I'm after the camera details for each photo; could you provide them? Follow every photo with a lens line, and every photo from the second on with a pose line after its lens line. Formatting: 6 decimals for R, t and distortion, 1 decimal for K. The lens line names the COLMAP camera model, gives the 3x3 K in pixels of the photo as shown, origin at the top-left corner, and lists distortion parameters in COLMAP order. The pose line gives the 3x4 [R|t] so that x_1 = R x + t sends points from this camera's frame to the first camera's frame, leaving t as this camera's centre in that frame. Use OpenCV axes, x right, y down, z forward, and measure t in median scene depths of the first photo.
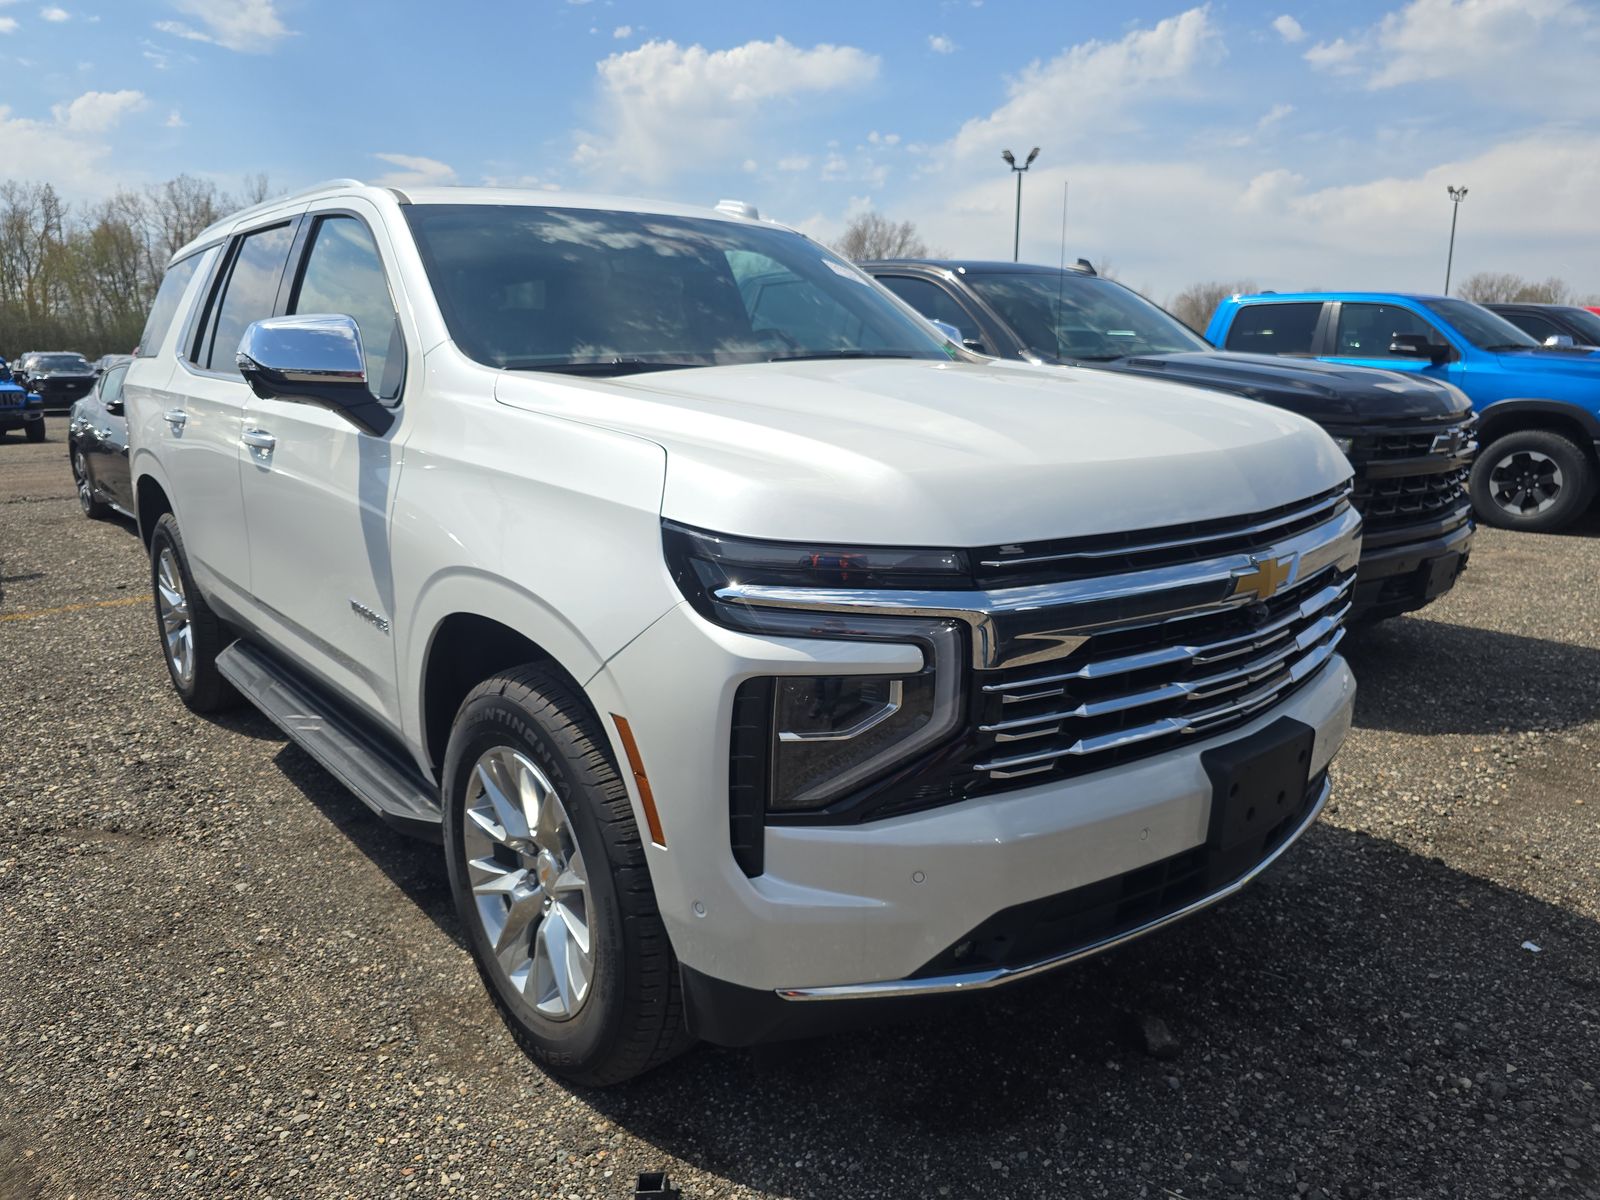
lens RADIAL K [[1080.7, 0, 805.9], [0, 1080.7, 601.3], [0, 0, 1]] dist [0.040754, -0.038277]
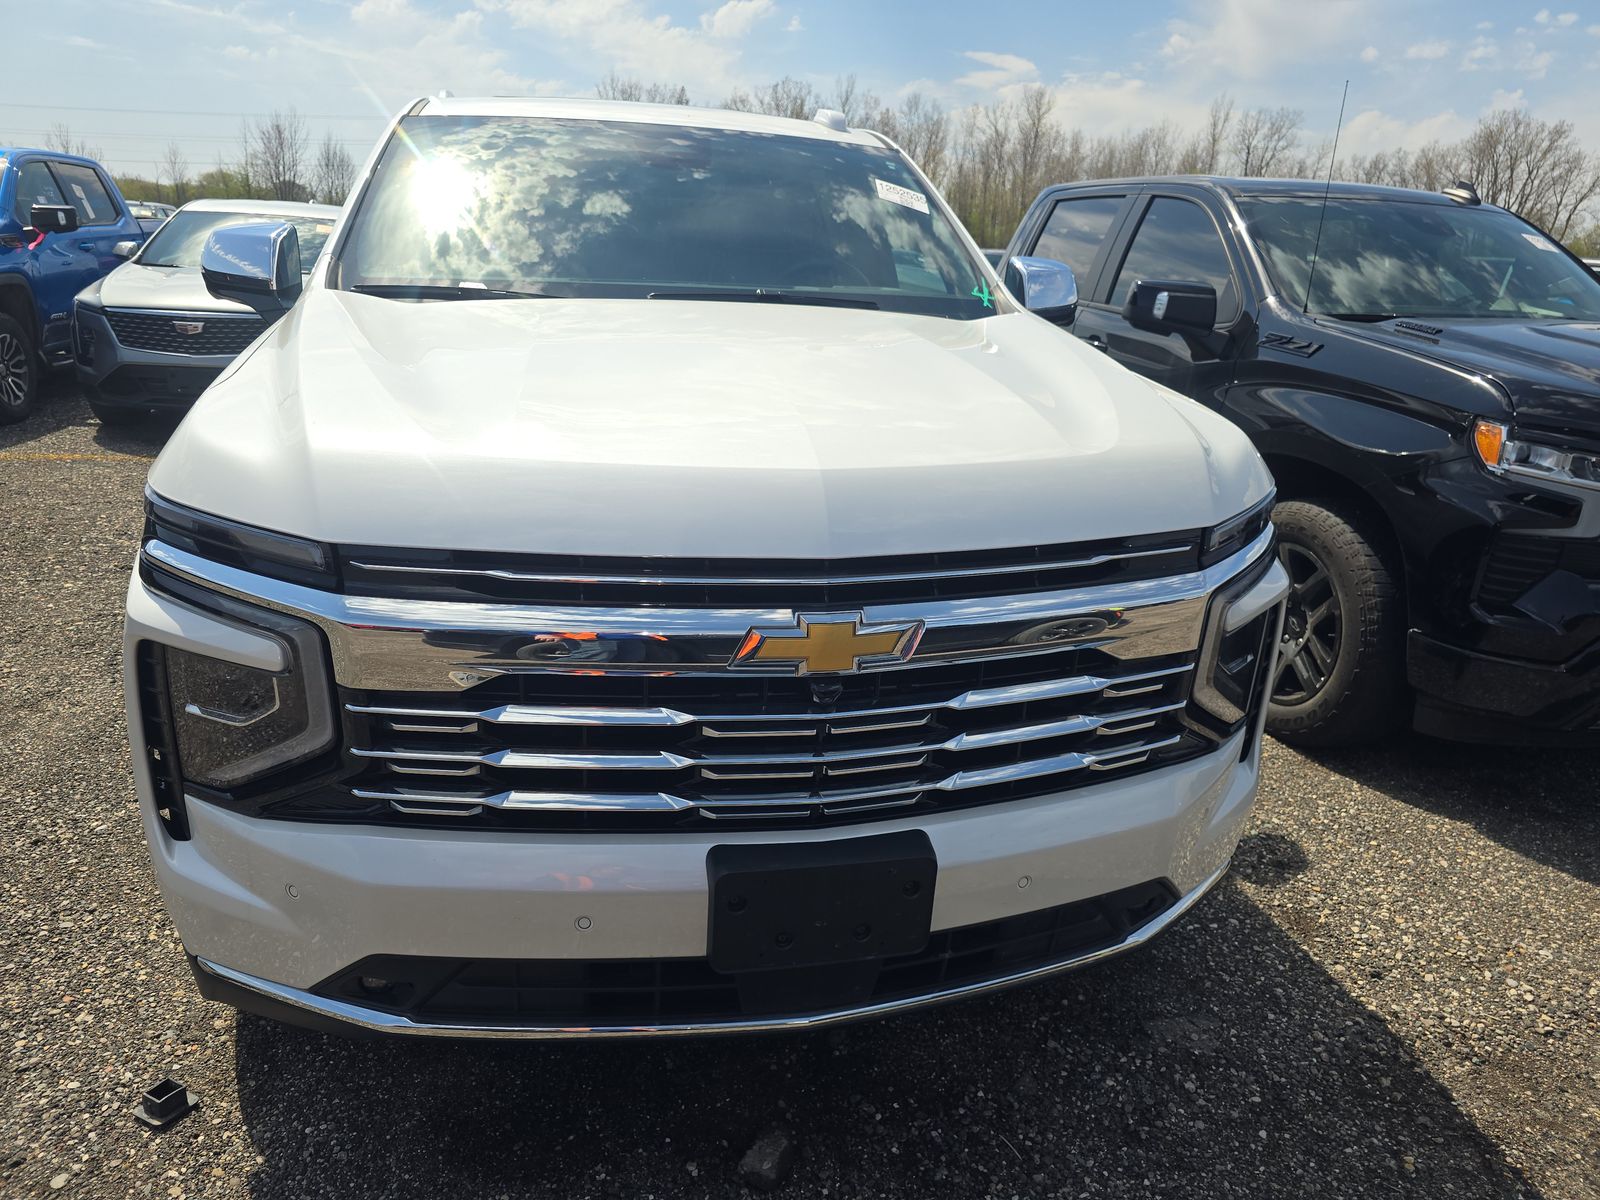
lens RADIAL K [[1080.7, 0, 803.3], [0, 1080.7, 599.1], [0, 0, 1]] dist [0.040754, -0.038277]
pose [[0.886049, 0.190766, -0.422523, 0.625868], [-0.157270, 0.981054, 0.113136, -0.118812], [0.436100, -0.033794, 0.899264, 0.283958]]
